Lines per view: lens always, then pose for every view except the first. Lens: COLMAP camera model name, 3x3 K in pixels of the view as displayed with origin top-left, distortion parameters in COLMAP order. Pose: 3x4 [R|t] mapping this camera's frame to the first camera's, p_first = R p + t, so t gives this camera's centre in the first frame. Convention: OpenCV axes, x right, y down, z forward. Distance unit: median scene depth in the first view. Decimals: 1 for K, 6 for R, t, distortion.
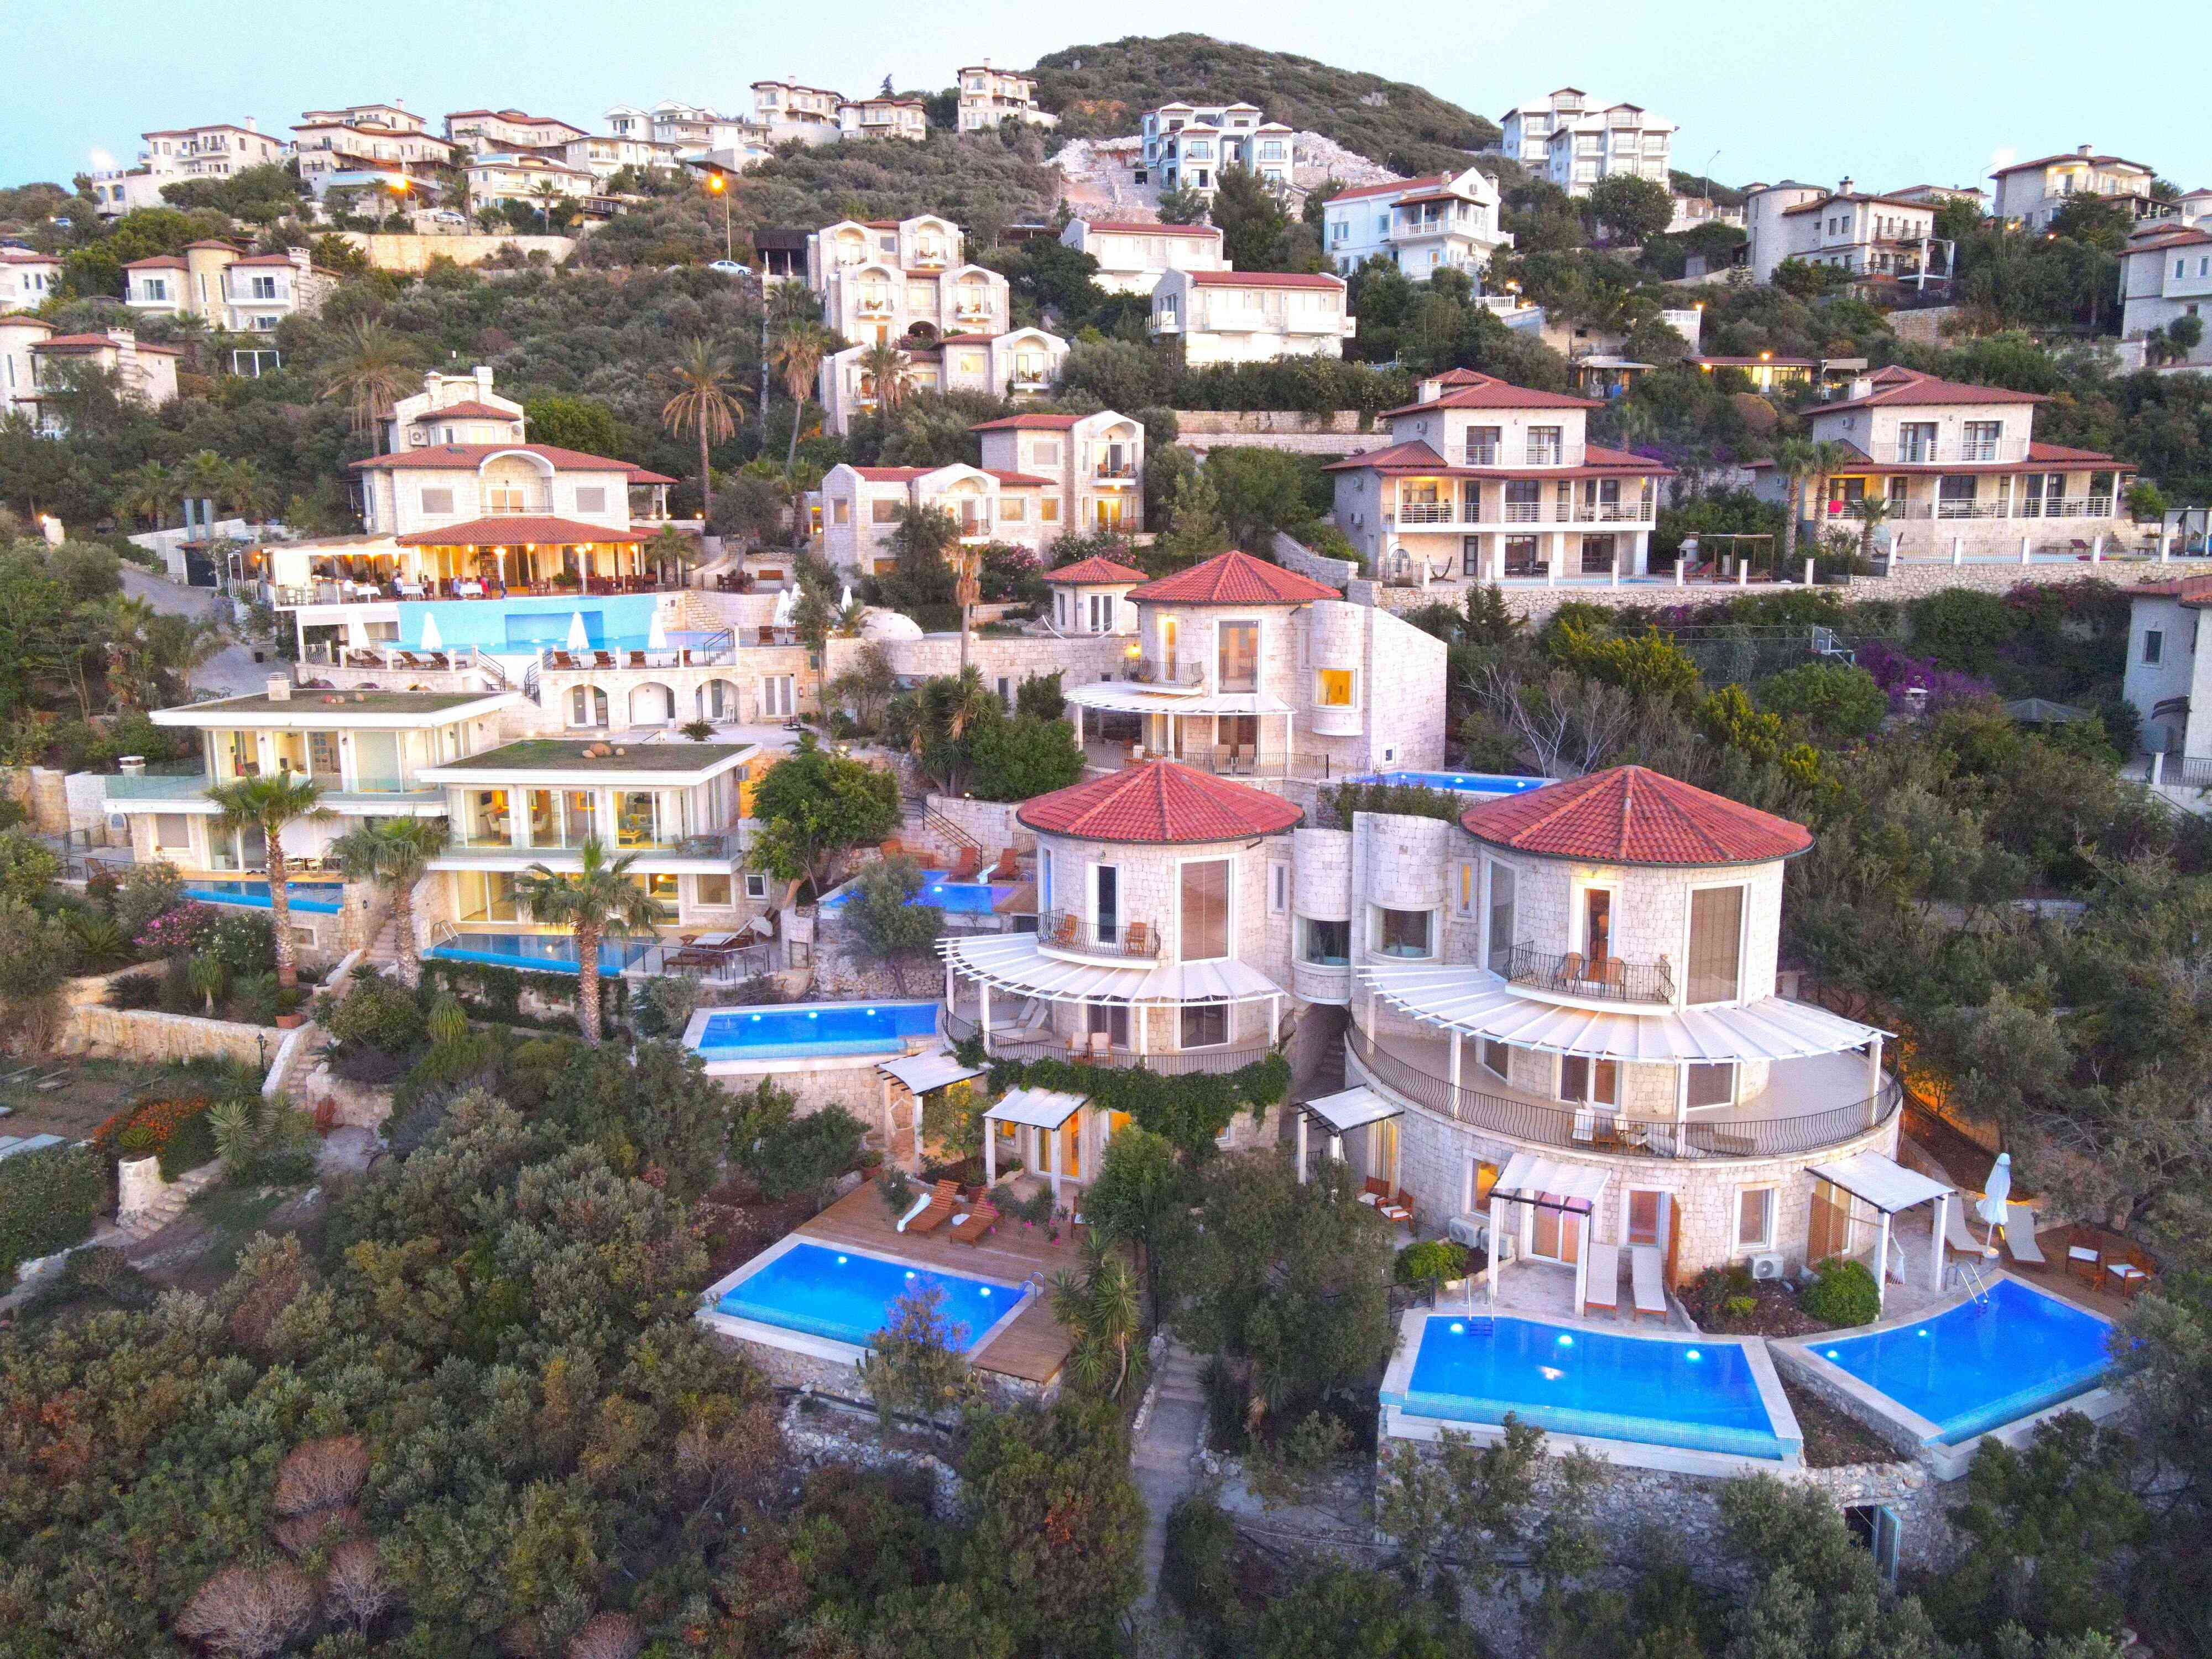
lens RADIAL K [[1590.7, 0, 1106.0], [0, 1590.7, 829.5], [0, 0, 1]] dist [0.008264, 0.003195]
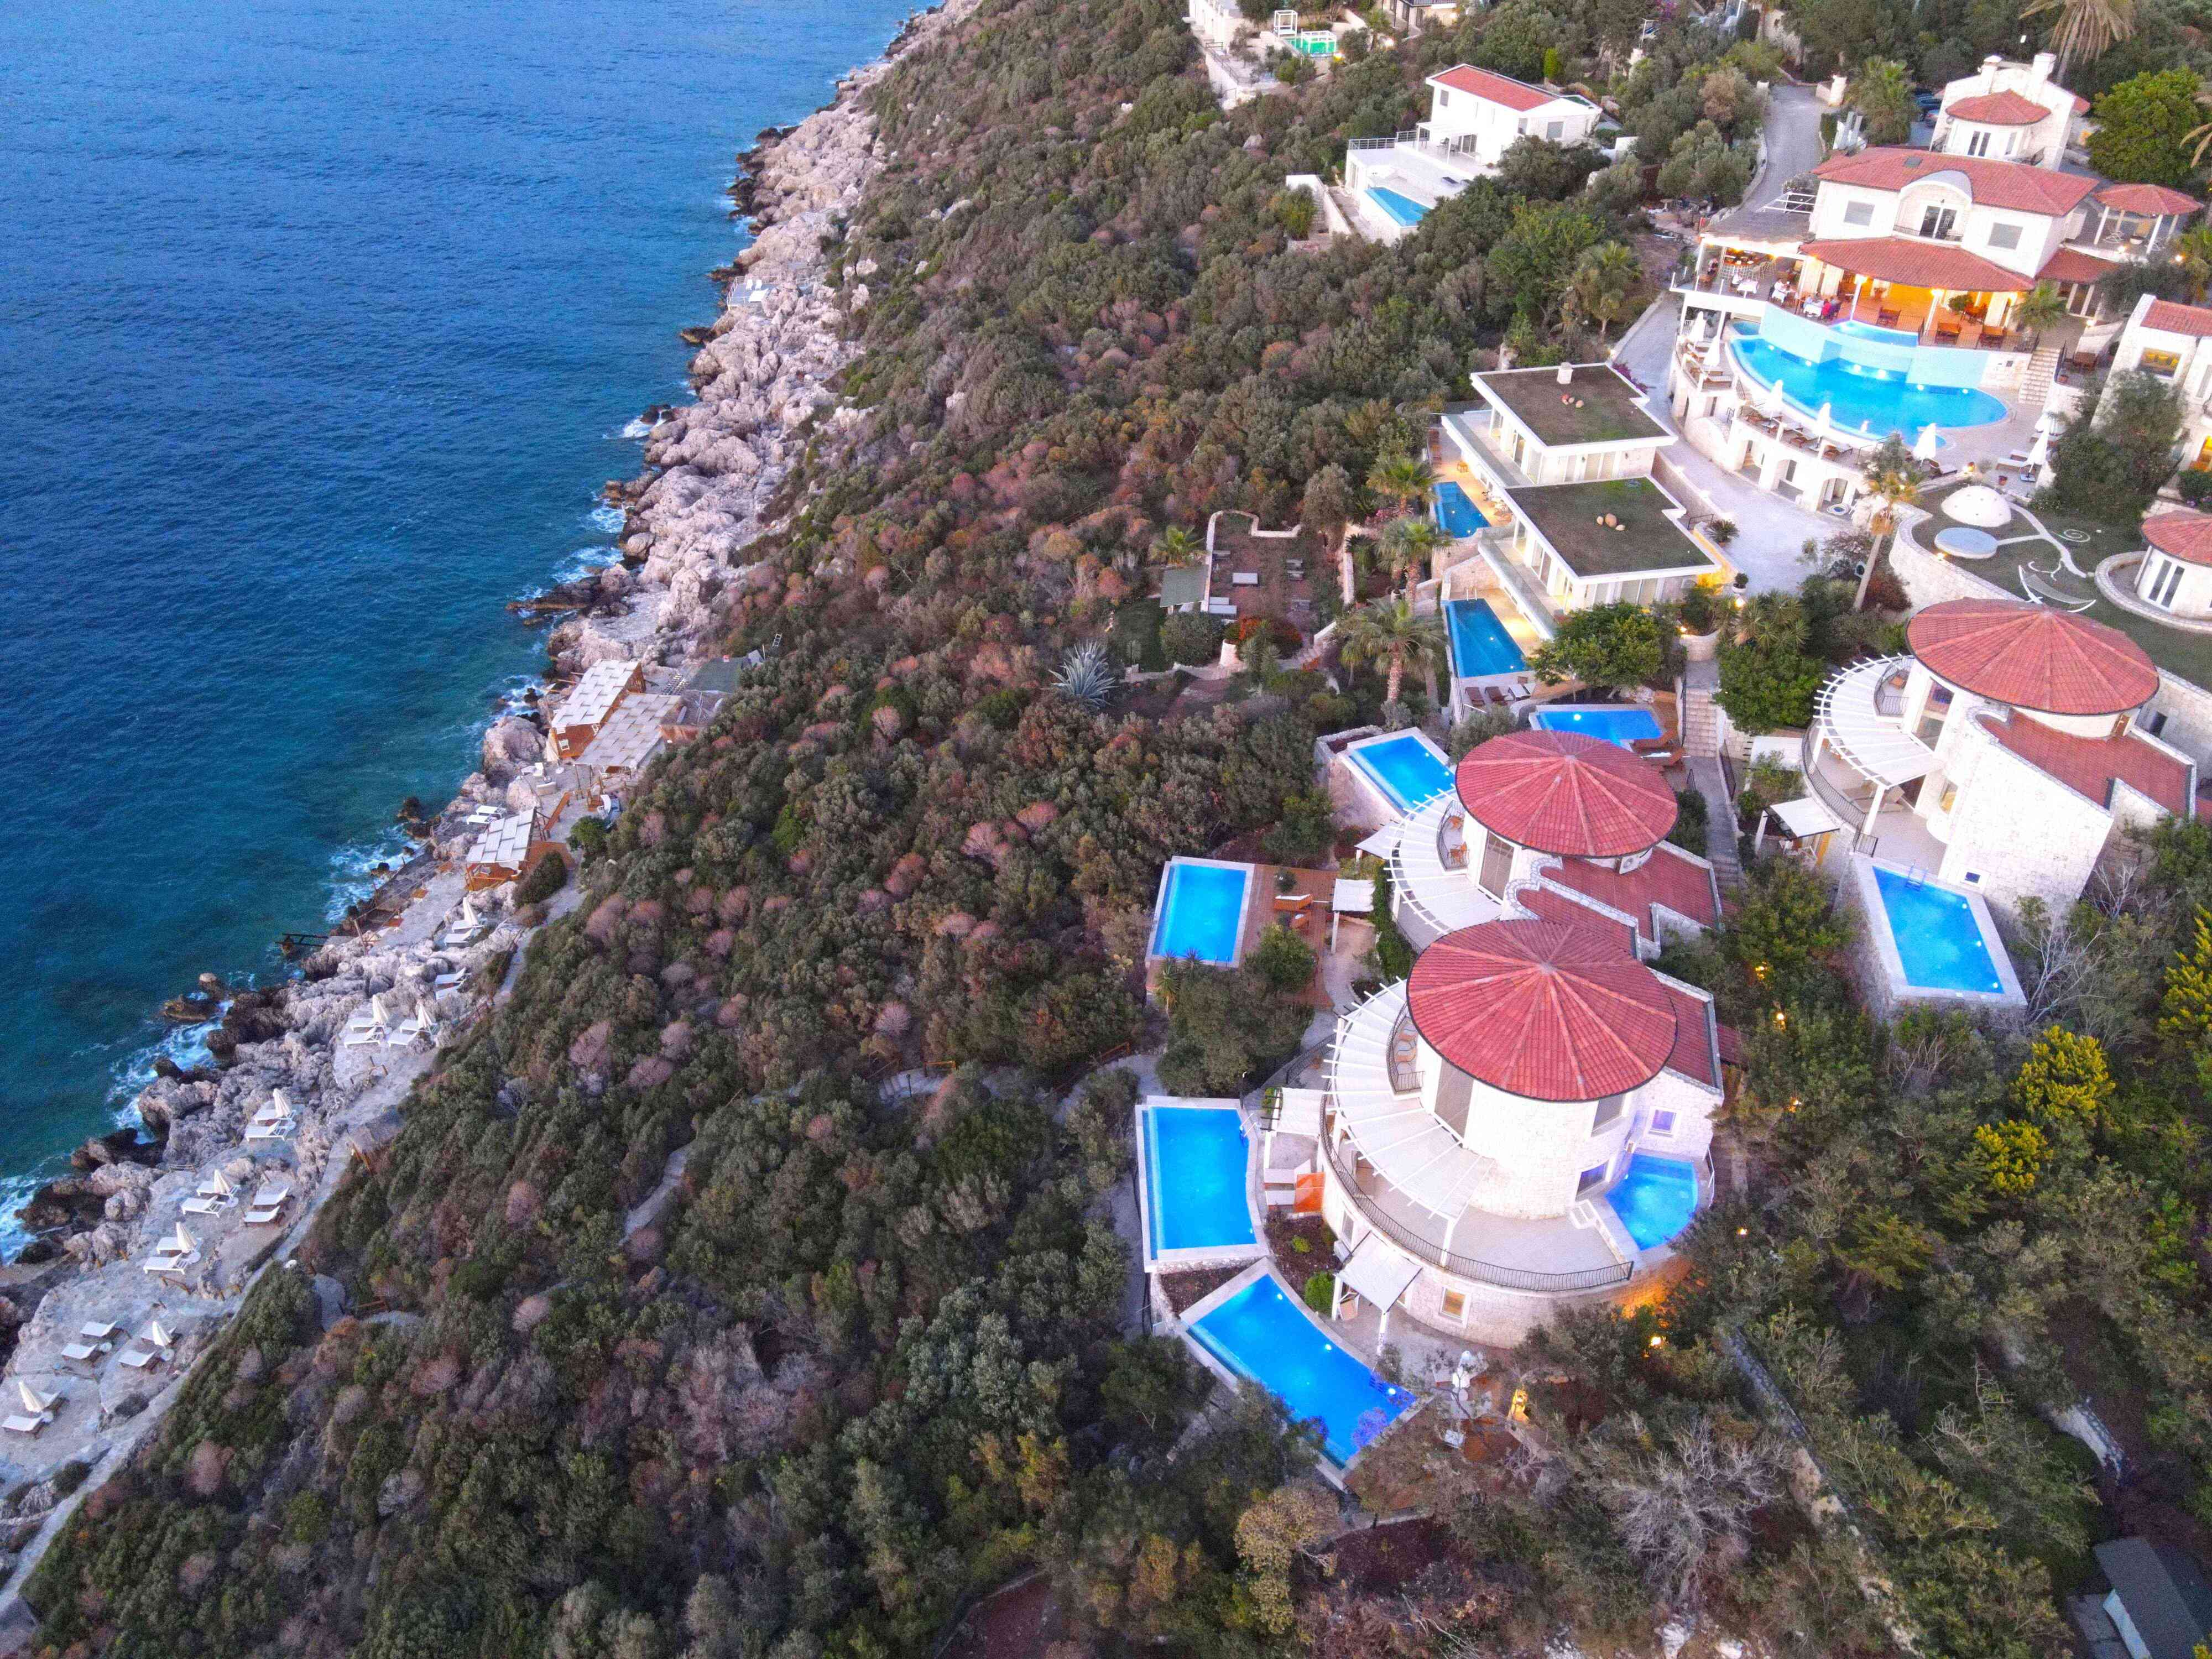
lens RADIAL K [[1590.7, 0, 1106.0], [0, 1590.7, 829.5], [0, 0, 1]] dist [0.008264, 0.003195]
pose [[0.251005, 0.579032, -0.775705, 0.609666], [-0.180021, 0.815303, 0.550339, -0.398004], [0.951099, 0.001505, 0.308883, 0.151158]]
